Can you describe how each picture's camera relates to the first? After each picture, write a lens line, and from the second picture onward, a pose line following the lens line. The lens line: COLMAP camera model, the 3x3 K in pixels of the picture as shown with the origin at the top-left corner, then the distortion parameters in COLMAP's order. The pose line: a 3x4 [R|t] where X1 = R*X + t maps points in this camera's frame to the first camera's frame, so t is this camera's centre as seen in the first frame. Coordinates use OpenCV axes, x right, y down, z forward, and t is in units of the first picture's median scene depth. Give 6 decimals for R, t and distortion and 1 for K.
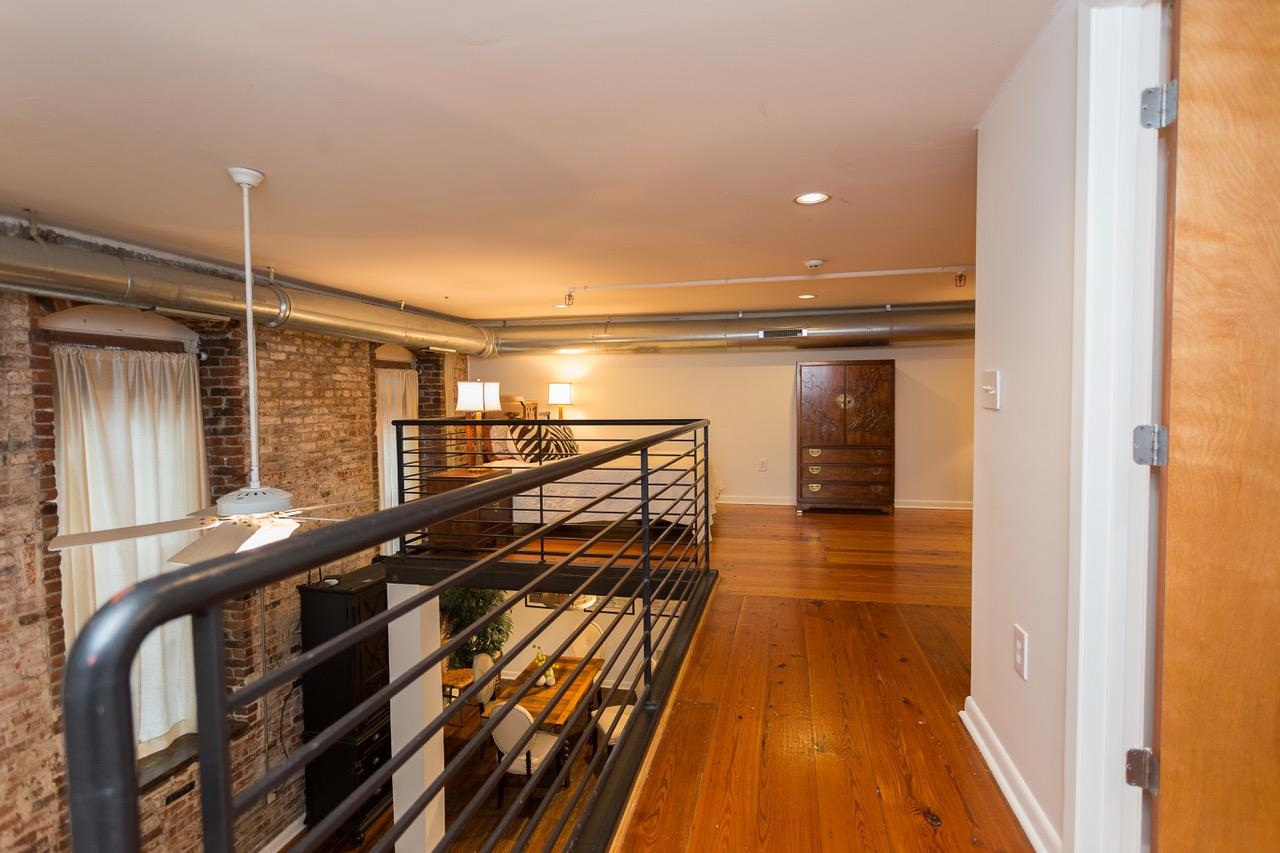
lens RADIAL K [[630.4, 0, 643.1], [0, 630.4, 429.9], [0, 0, 1]] dist [-0.001470, -0.001556]
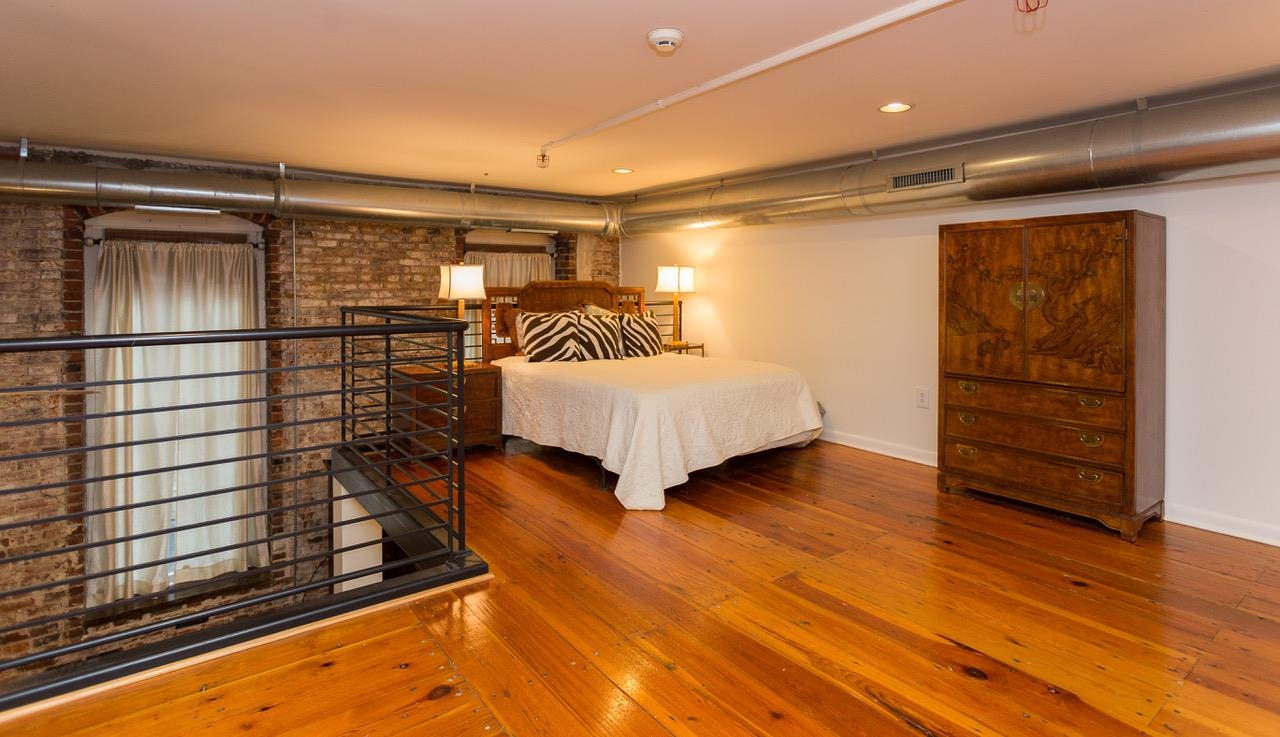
lens RADIAL K [[635.0, 0, 641.8], [0, 635.0, 294.9], [0, 0, 1]] dist [-0.008835, 0.002479]
pose [[0.769237, 0.019962, -0.638652, 0.546557], [-0.039358, 0.999094, -0.016178, -0.033712], [0.637751, 0.037580, 0.769326, 0.525071]]
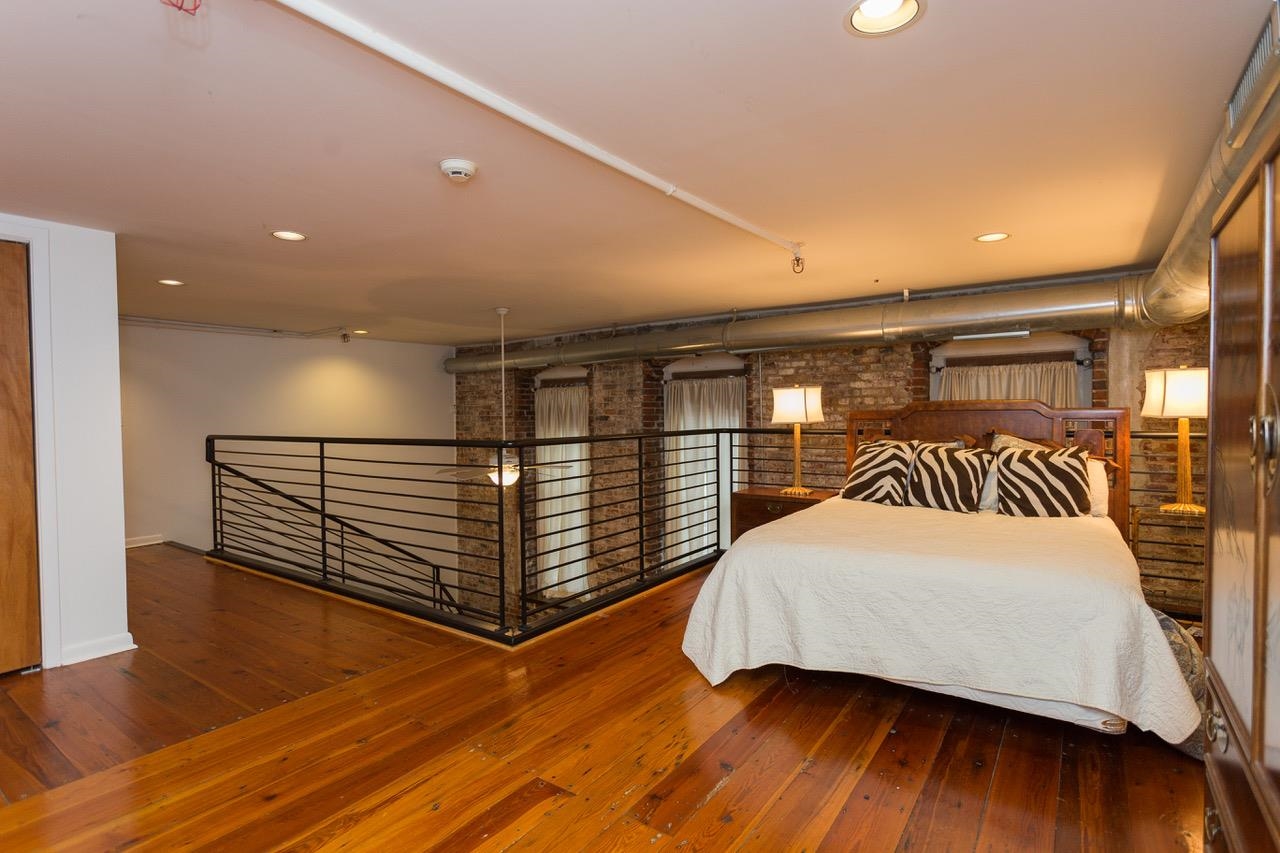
lens RADIAL K [[630.4, 0, 651.3], [0, 630.4, 427.0], [0, 0, 1]] dist [-0.001470, -0.001556]
pose [[-0.369253, 0.040627, -0.928440, 0.659522], [-0.027156, 0.998146, 0.054478, -0.072159], [0.928932, 0.045329, -0.367465, 1.240475]]
